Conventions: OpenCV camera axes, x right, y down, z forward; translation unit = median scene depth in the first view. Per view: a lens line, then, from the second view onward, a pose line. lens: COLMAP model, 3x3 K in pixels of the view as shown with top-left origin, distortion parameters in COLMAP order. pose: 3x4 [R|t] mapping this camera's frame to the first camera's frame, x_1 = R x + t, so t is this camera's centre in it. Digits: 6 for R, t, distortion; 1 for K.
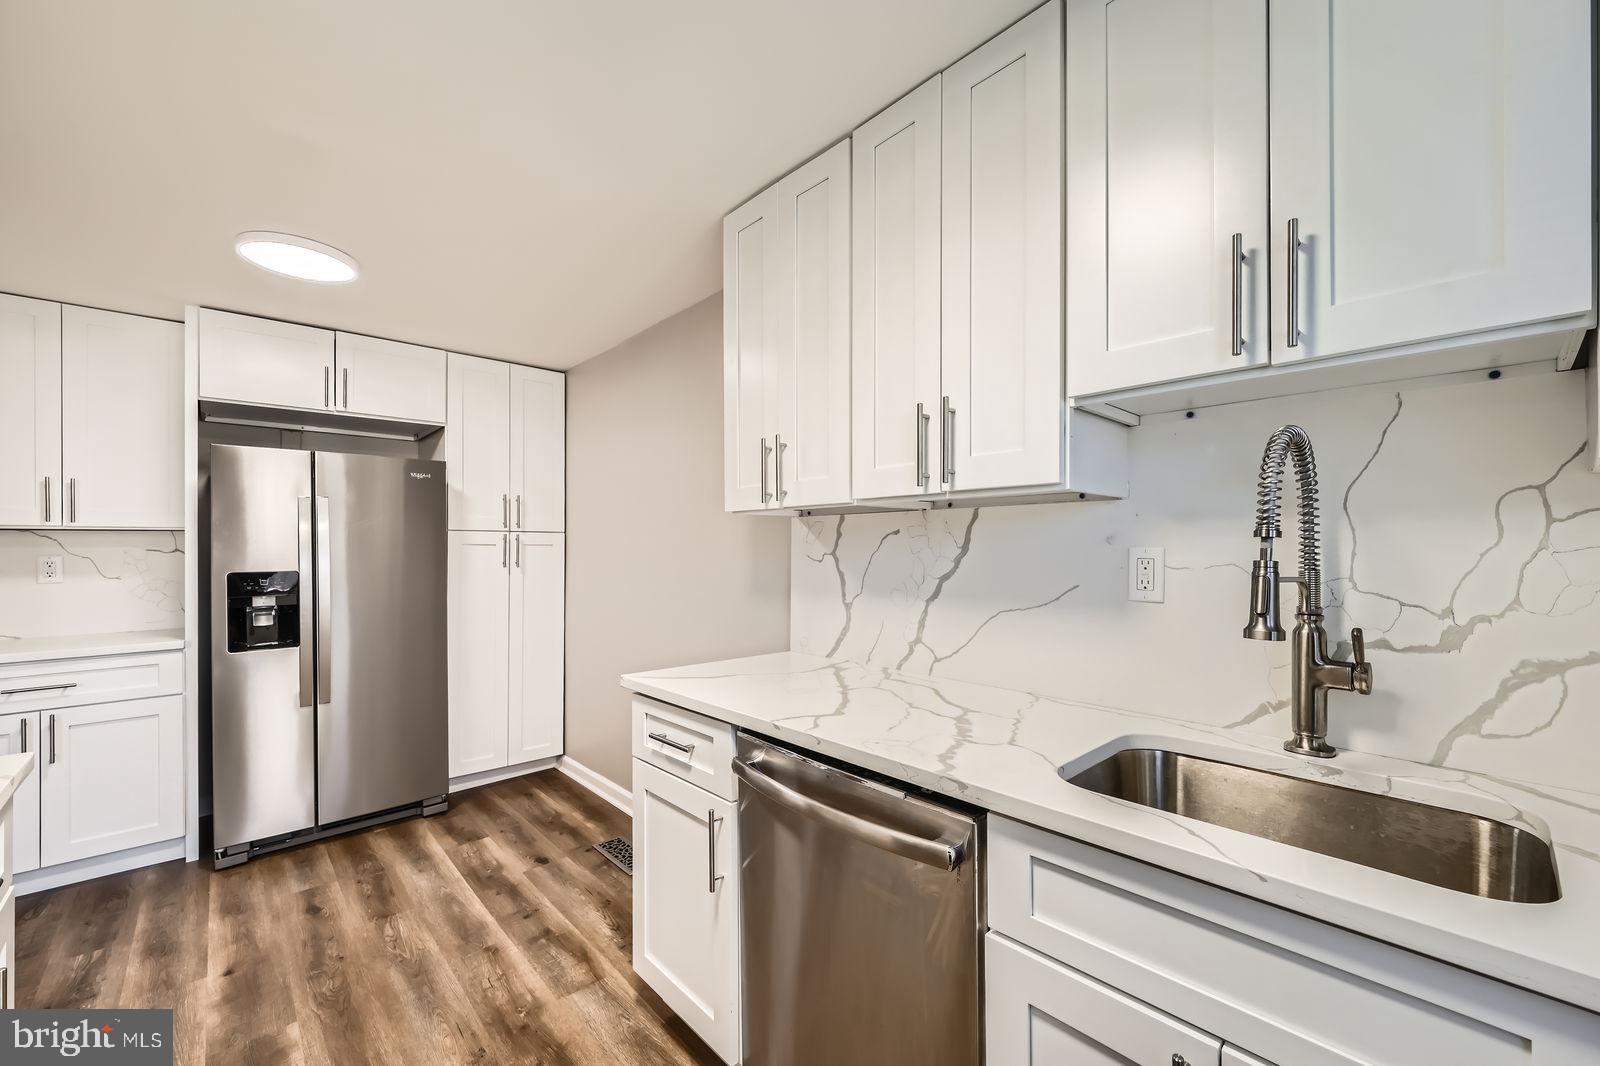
lens RADIAL K [[639.5, 0, 790.6], [0, 639.5, 543.0], [0, 0, 1]] dist [0.003001, 0.000679]
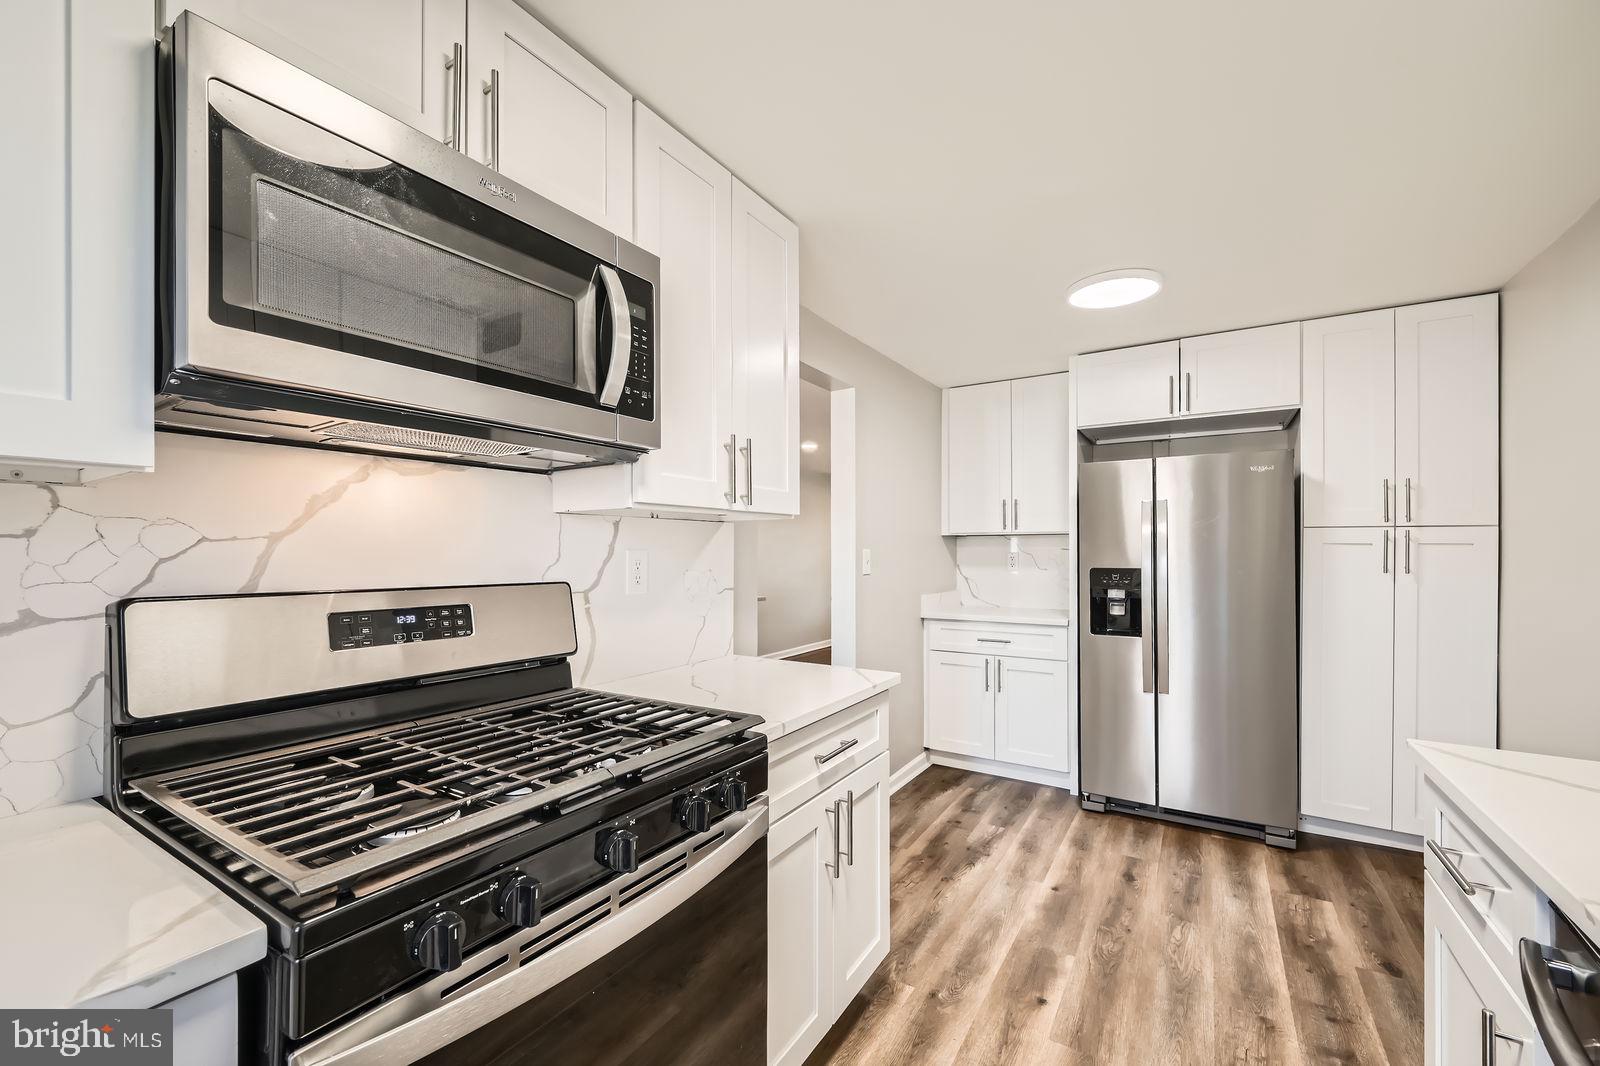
lens RADIAL K [[639.5, 0, 800.4], [0, 639.5, 543.2], [0, 0, 1]] dist [0.003001, 0.000679]
pose [[0.285728, -0.003665, -0.958304, 0.135154], [0.005612, 0.999982, -0.002151, -0.001108], [0.958294, -0.004764, 0.285743, 0.133453]]
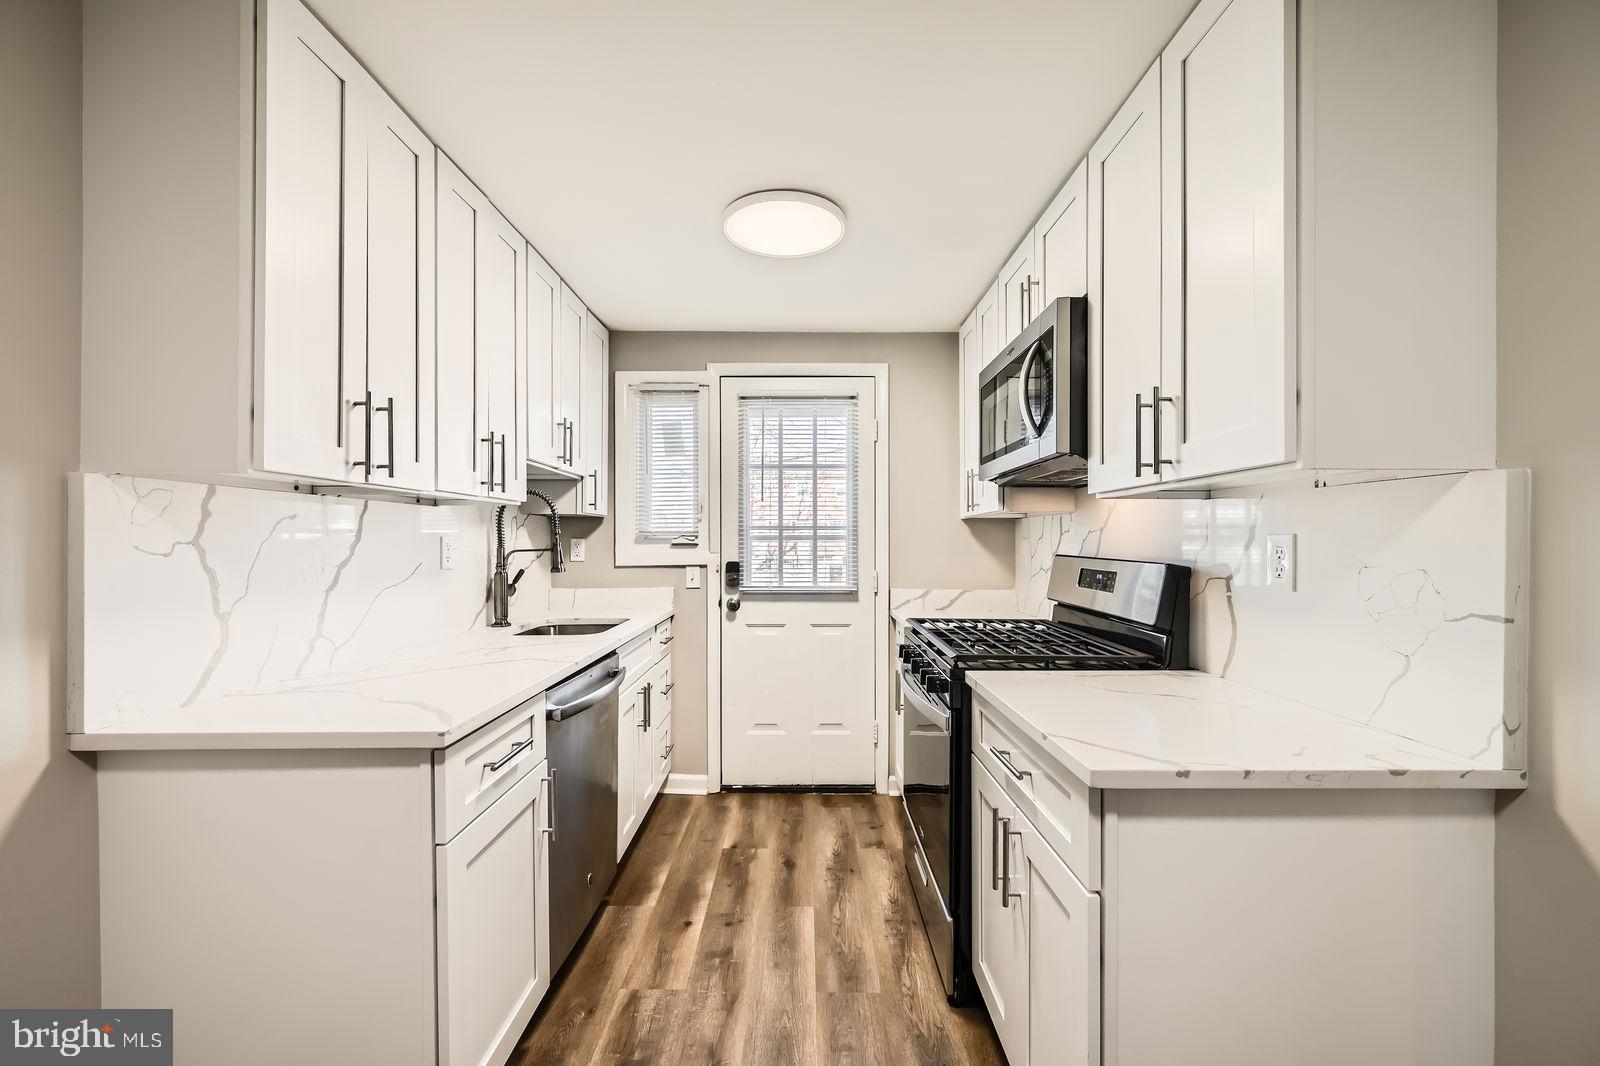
lens RADIAL K [[639.5, 0, 800.5], [0, 639.5, 542.6], [0, 0, 1]] dist [0.003001, 0.000679]
pose [[-0.747254, 0.003112, 0.664531, -0.624819], [-0.001545, 0.999978, -0.006420, 0.015248], [-0.664537, -0.005824, -0.747233, 0.817499]]
